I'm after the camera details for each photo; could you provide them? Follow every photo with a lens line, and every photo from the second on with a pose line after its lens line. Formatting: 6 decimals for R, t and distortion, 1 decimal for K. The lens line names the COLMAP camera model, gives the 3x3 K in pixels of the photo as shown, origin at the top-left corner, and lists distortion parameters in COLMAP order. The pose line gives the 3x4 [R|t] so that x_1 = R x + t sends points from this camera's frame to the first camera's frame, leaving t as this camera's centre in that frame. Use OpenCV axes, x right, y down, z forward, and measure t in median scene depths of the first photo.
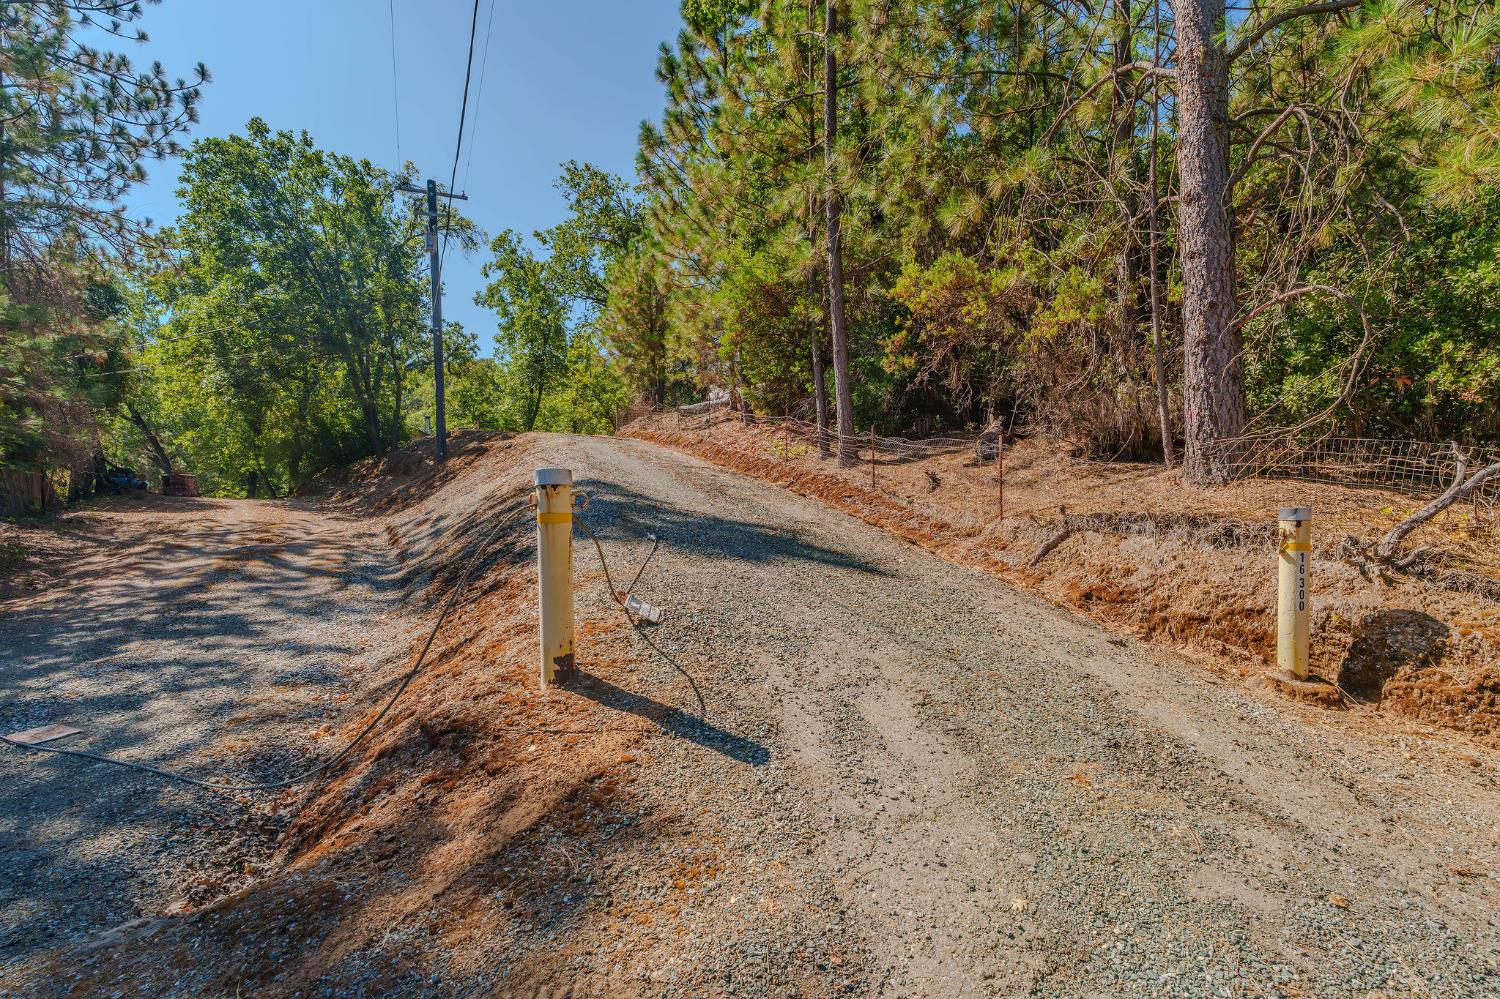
lens RADIAL K [[710.6, 0, 750.5], [0, 710.6, 564.2], [0, 0, 1]] dist [-0.002486, 0.000711]
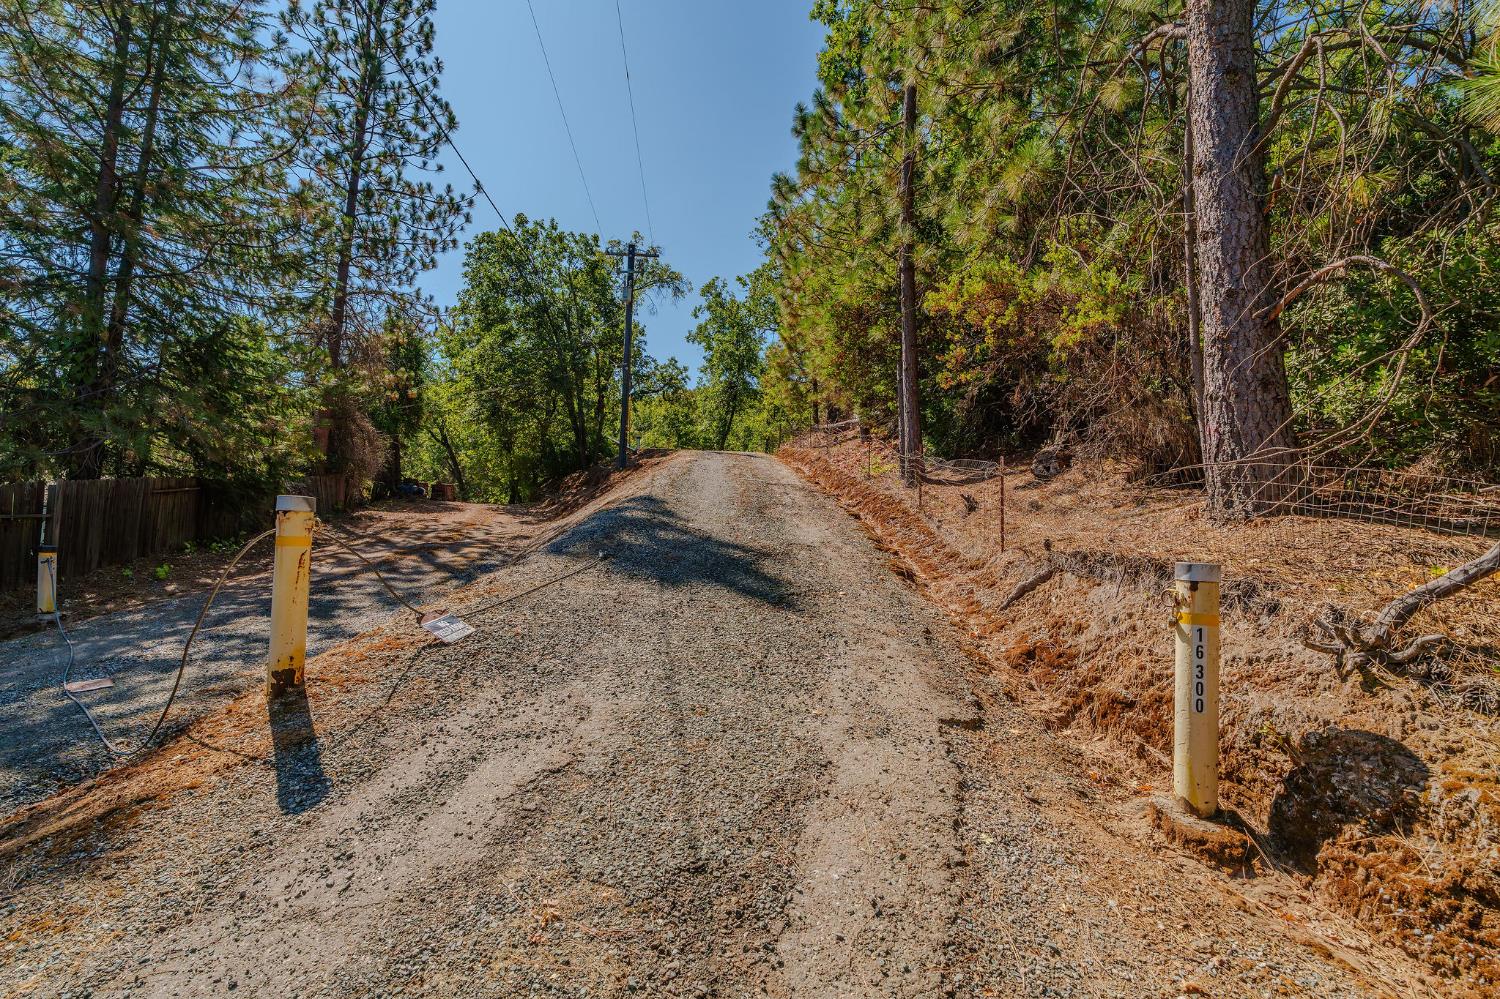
lens RADIAL K [[668.0, 0, 750.0], [0, 668.0, 499.5], [0, 0, 1]] dist [-0.000377, 0.000797]
pose [[0.939253, 0.019819, -0.342652, 0.406246], [-0.055354, 0.994009, -0.094240, -0.038711], [0.338732, 0.107483, 0.934724, 0.151365]]
